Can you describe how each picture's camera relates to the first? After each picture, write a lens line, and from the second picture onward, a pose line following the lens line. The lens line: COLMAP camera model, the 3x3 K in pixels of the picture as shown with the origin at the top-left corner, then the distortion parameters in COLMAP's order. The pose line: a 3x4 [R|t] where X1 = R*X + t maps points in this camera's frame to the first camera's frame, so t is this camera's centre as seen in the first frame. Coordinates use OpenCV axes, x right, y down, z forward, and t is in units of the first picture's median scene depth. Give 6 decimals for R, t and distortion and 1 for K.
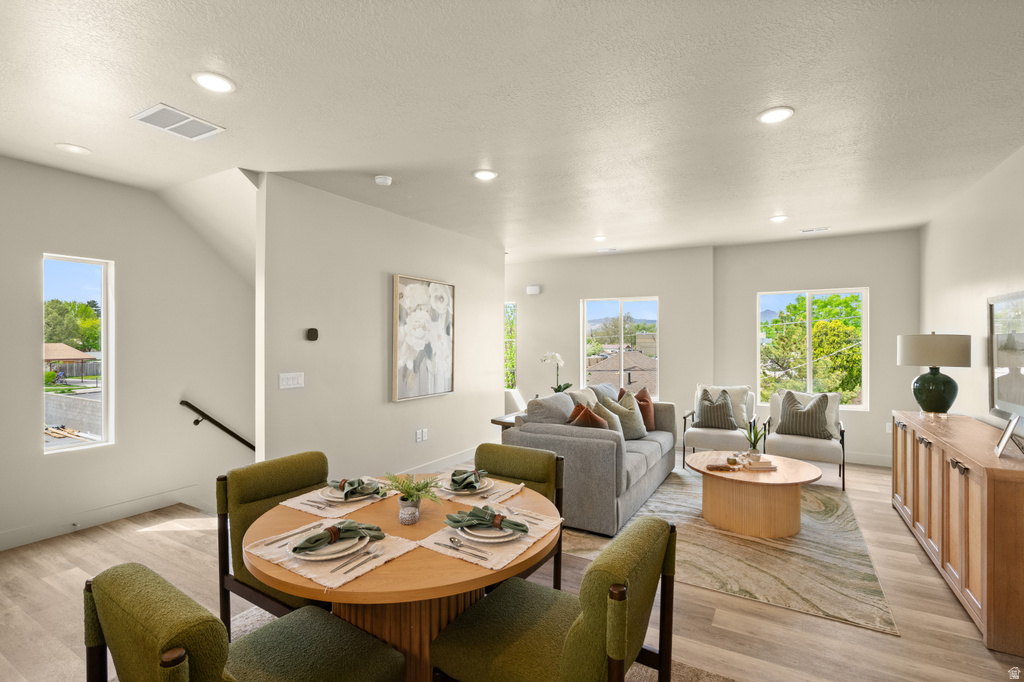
lens RADIAL K [[475.7, 0, 513.4], [0, 475.7, 342.2], [0, 0, 1]] dist [-0.001762, 0.000773]
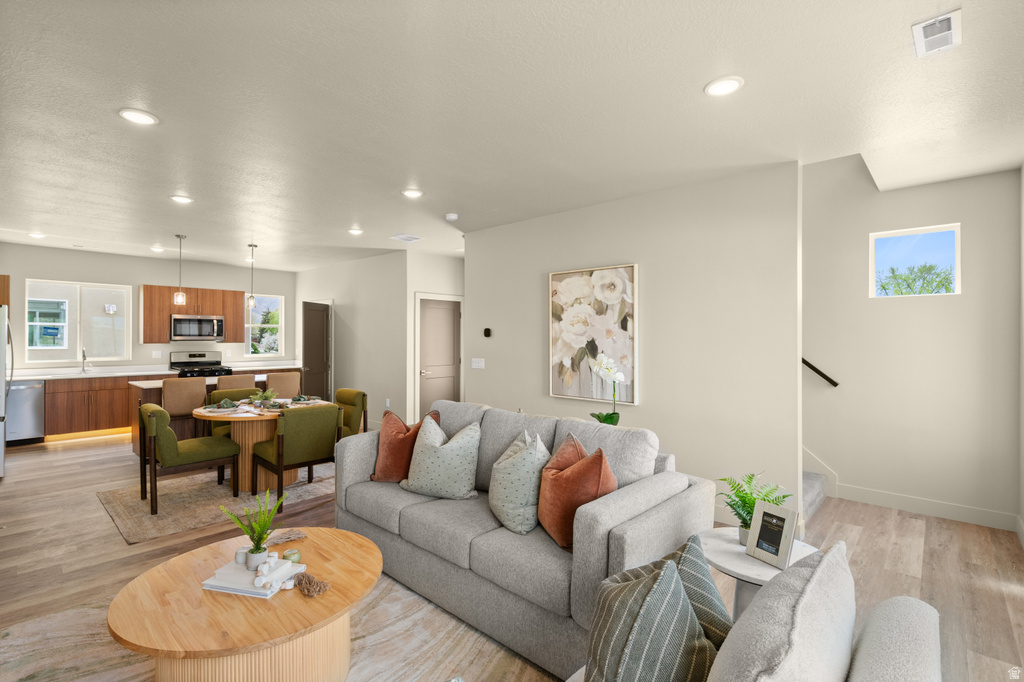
lens RADIAL K [[475.7, 0, 510.3], [0, 475.7, 337.8], [0, 0, 1]] dist [-0.001762, 0.000773]
pose [[-0.210934, 0.000325, -0.977500, 0.735506], [-0.002037, 0.999998, 0.000772, -0.002458], [0.977498, 0.002155, -0.210933, 1.062628]]
